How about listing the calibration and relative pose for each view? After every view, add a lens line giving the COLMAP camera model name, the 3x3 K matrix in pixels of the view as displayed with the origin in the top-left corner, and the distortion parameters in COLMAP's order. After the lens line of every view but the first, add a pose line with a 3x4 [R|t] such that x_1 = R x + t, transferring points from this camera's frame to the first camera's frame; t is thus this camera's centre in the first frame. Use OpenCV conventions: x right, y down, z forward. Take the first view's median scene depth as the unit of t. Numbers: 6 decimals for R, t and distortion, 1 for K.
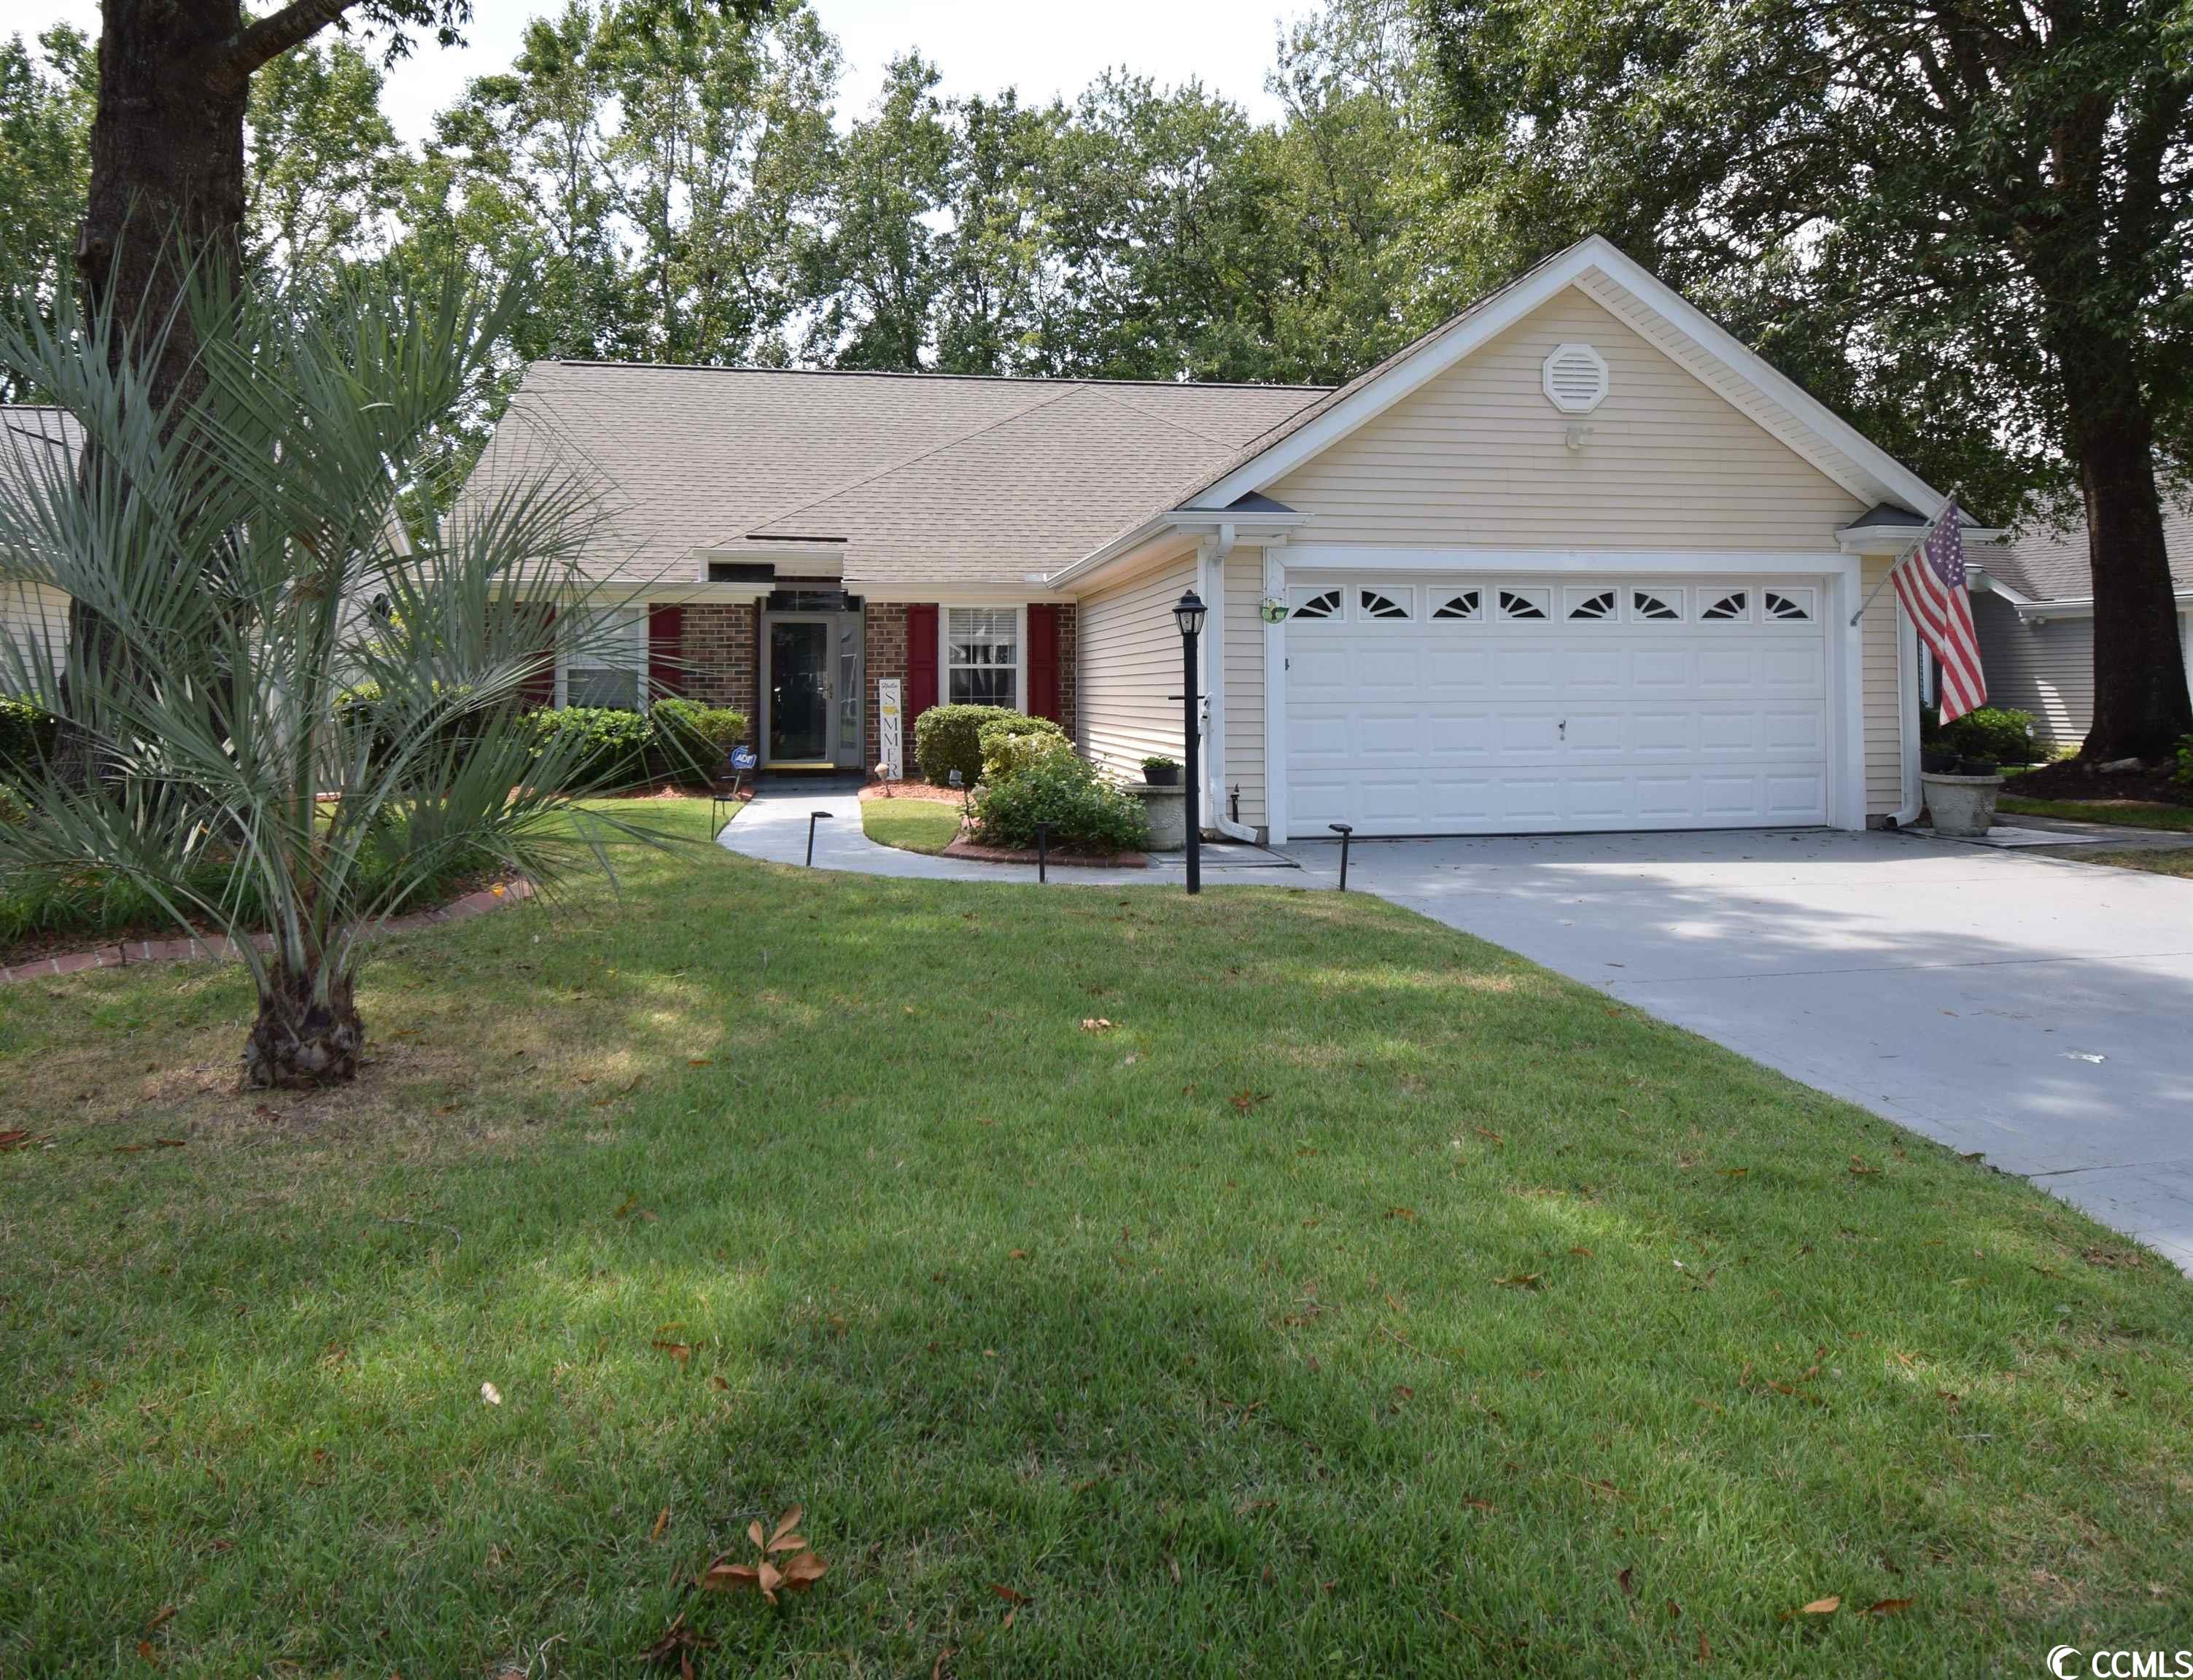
lens RADIAL K [[1324.9, 0, 1059.3], [0, 1324.9, 651.6], [0, 0, 1]] dist [0.006405, 0.001224]
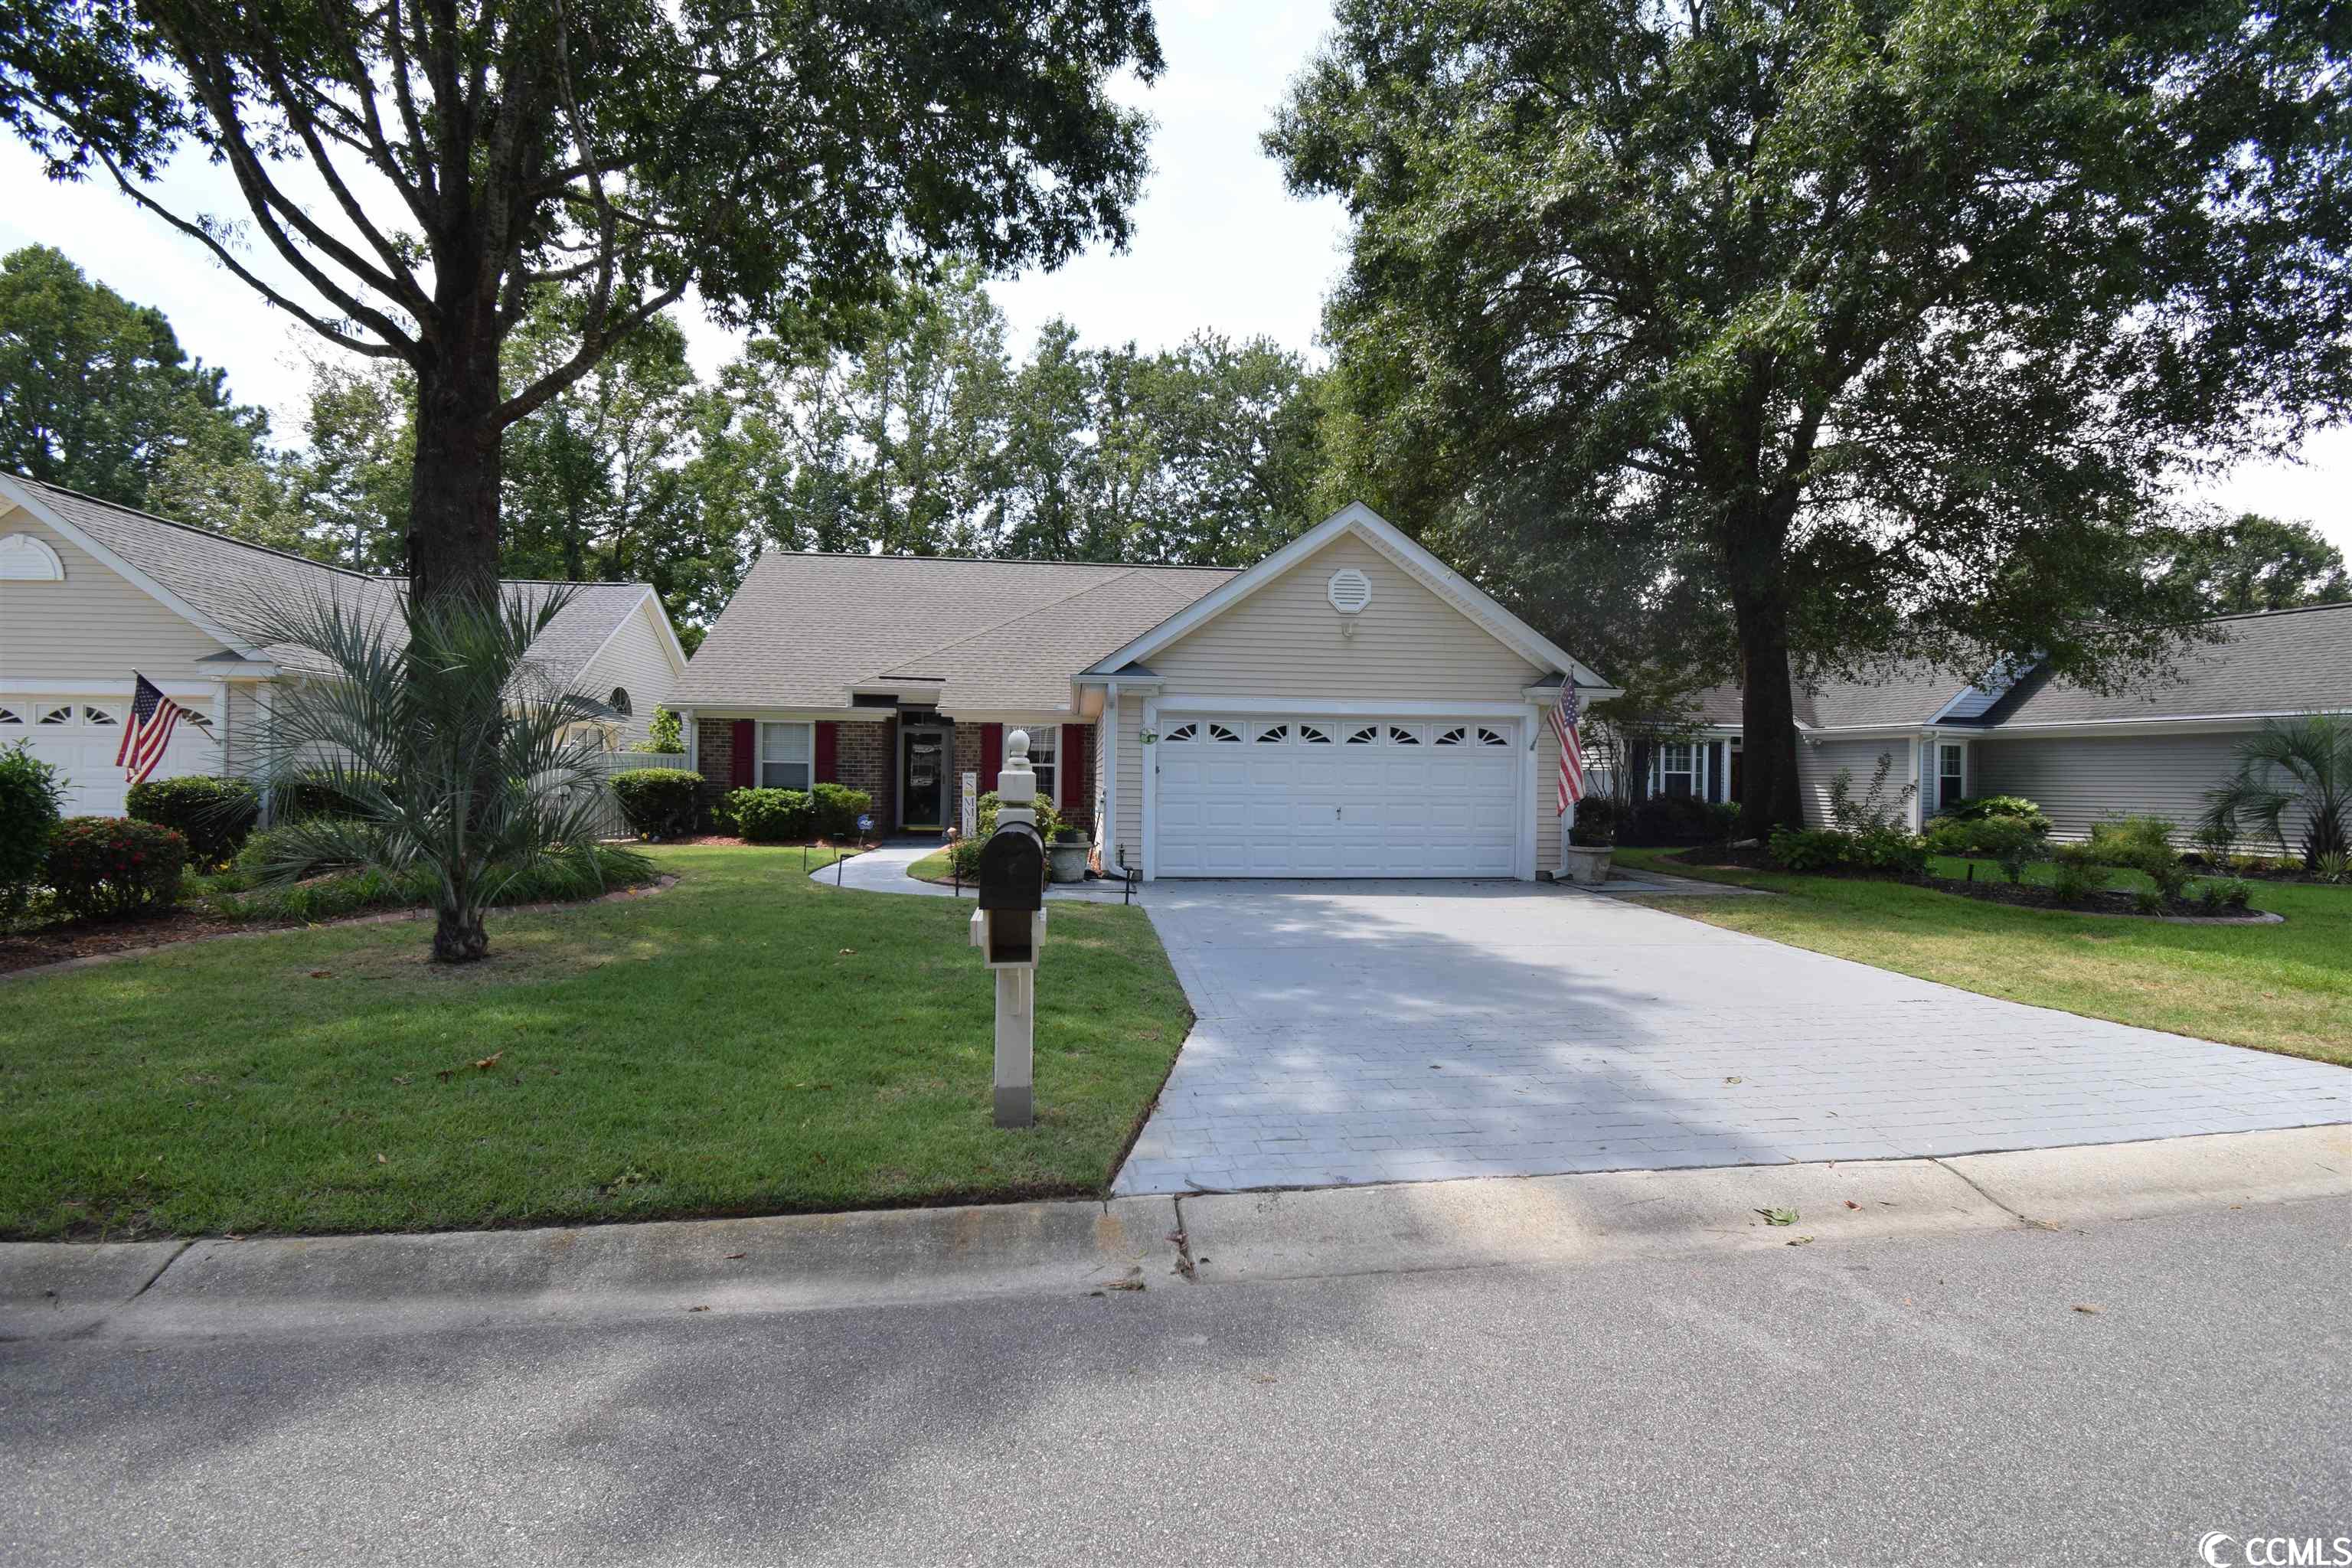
lens RADIAL K [[1006.6, 0, 1177.5], [0, 1006.6, 785.1], [0, 0, 1]] dist [-0.001791, -0.000193]
pose [[0.998742, 0.016415, -0.047376, 0.161592], [-0.014627, 0.999177, 0.037844, -0.011723], [0.047958, -0.037104, 0.998160, -0.138979]]
